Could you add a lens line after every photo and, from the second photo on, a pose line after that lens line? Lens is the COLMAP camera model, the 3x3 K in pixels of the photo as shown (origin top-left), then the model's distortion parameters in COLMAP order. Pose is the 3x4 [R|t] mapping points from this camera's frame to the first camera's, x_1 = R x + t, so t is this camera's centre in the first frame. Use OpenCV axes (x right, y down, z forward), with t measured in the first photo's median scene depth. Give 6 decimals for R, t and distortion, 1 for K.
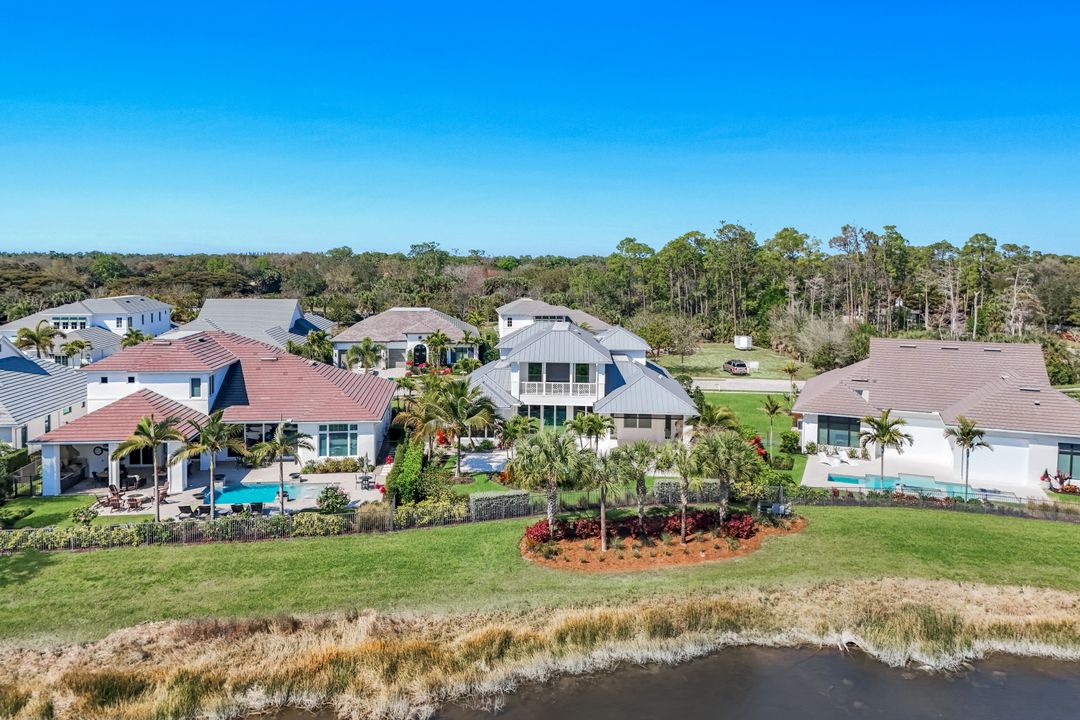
lens RADIAL K [[801.7, 0, 540.0], [0, 801.7, 360.0], [0, 0, 1]] dist [0.038785, -0.002803]
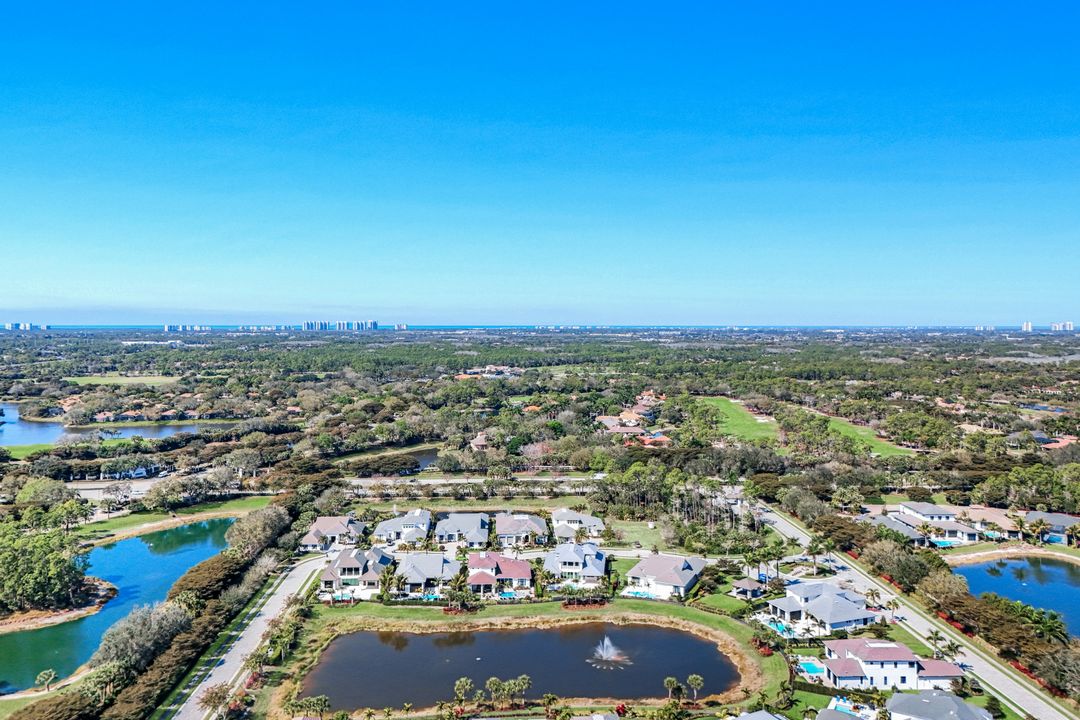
lens RADIAL K [[801.7, 0, 540.0], [0, 801.7, 360.0], [0, 0, 1]] dist [0.038785, -0.002803]
pose [[0.998440, -0.001965, -0.055806, 0.098588], [-0.002310, 0.997071, -0.076449, -0.724142], [0.055793, 0.076458, 0.995511, -3.258573]]
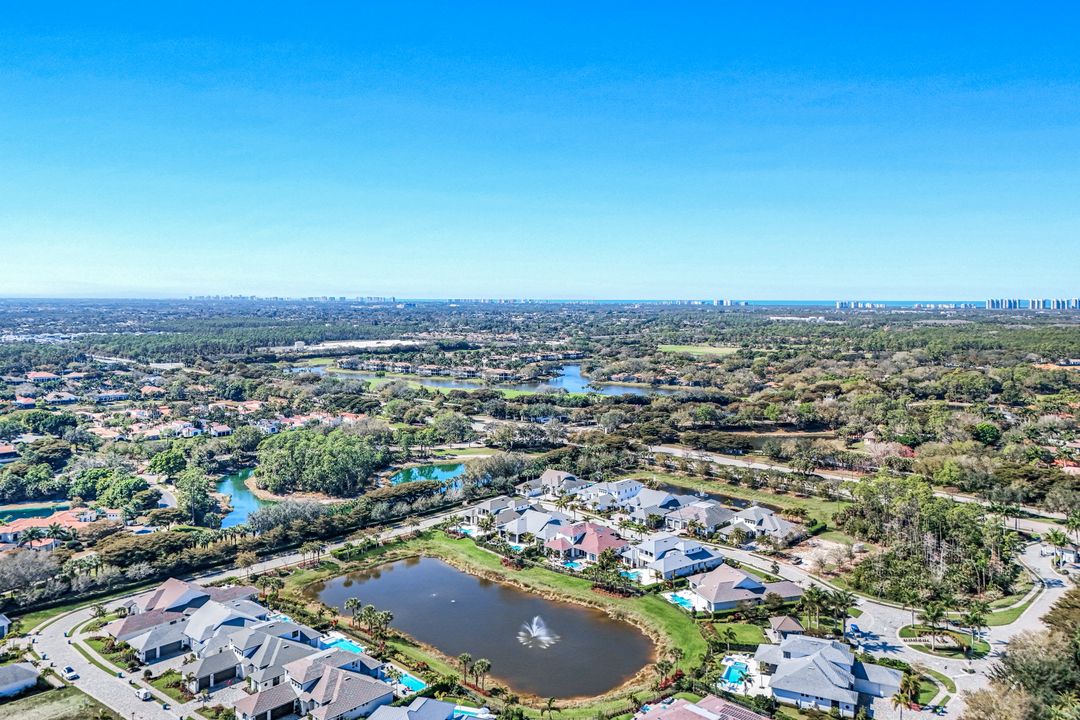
lens RADIAL K [[801.7, 0, 540.0], [0, 801.7, 360.0], [0, 0, 1]] dist [0.038785, -0.002803]
pose [[0.662369, 0.060083, -0.746765, 2.578928], [-0.097521, 0.995213, -0.006428, -0.851916], [0.742803, 0.077083, 0.665057, -2.091065]]
